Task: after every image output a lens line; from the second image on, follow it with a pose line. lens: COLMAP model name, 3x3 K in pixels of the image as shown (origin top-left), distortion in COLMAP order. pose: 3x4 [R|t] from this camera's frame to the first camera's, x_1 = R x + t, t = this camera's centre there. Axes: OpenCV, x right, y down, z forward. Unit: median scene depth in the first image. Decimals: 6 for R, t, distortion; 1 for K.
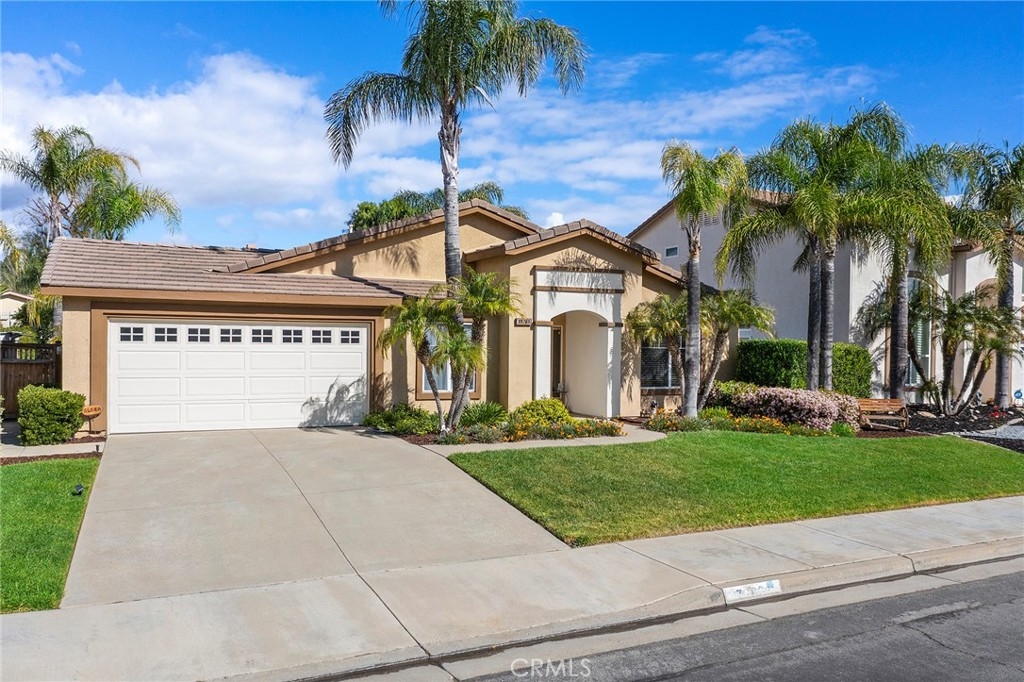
lens RADIAL K [[809.9, 0, 512.0], [0, 809.9, 341.0], [0, 0, 1]] dist [-0.021503, -0.005226]
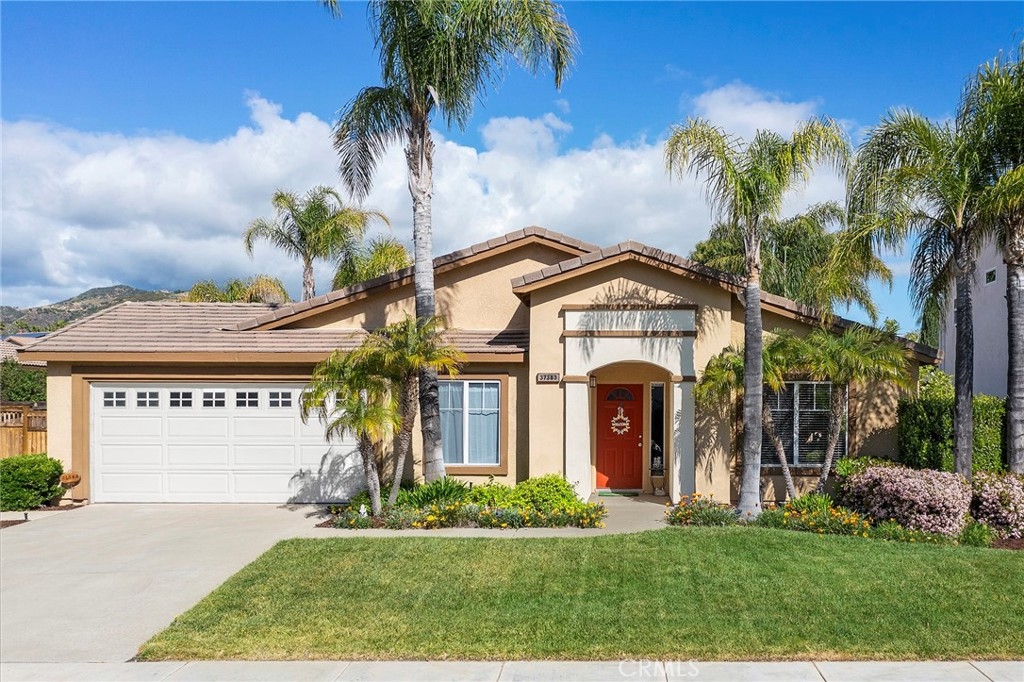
lens RADIAL K [[966.9, 0, 643.2], [0, 966.9, 404.7], [0, 0, 1]] dist [-0.015052, 0.001632]
pose [[0.909587, -0.010012, -0.415394, 0.496418], [0.009121, 0.999950, -0.004130, 0.007321], [0.415414, -0.000032, 0.909632, 0.192216]]
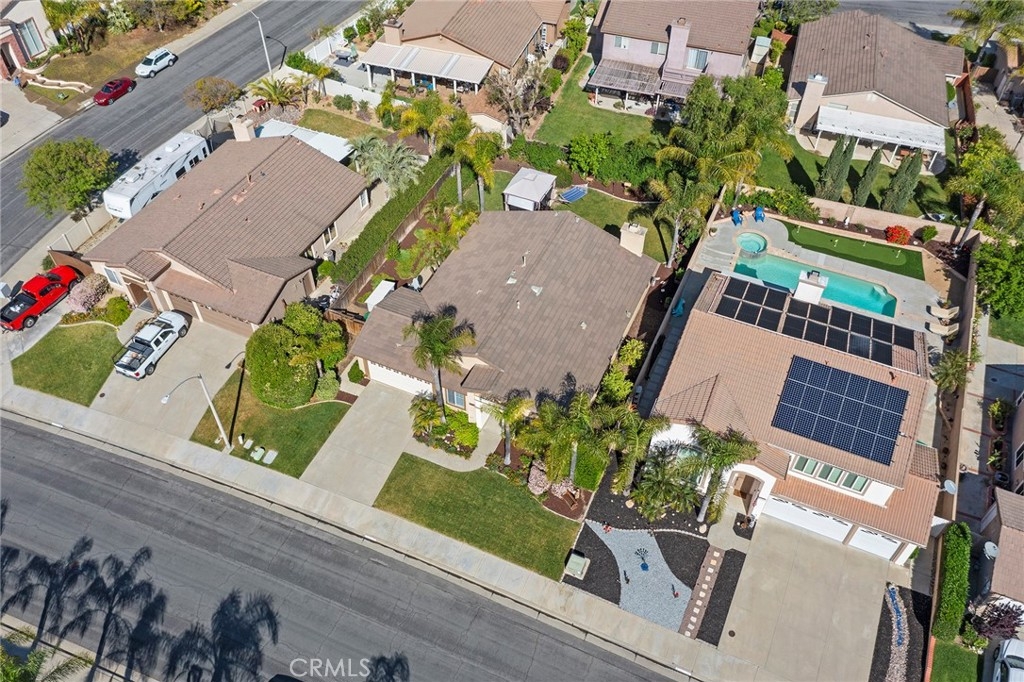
lens RADIAL K [[797.3, 0, 512.0], [0, 797.3, 341.0], [0, 0, 1]] dist [-0.000939, -0.006241]
pose [[0.649872, 0.548392, -0.526243, 1.522691], [0.002556, 0.690805, 0.723036, -2.299522], [0.760039, -0.471227, 0.447534, -0.071286]]
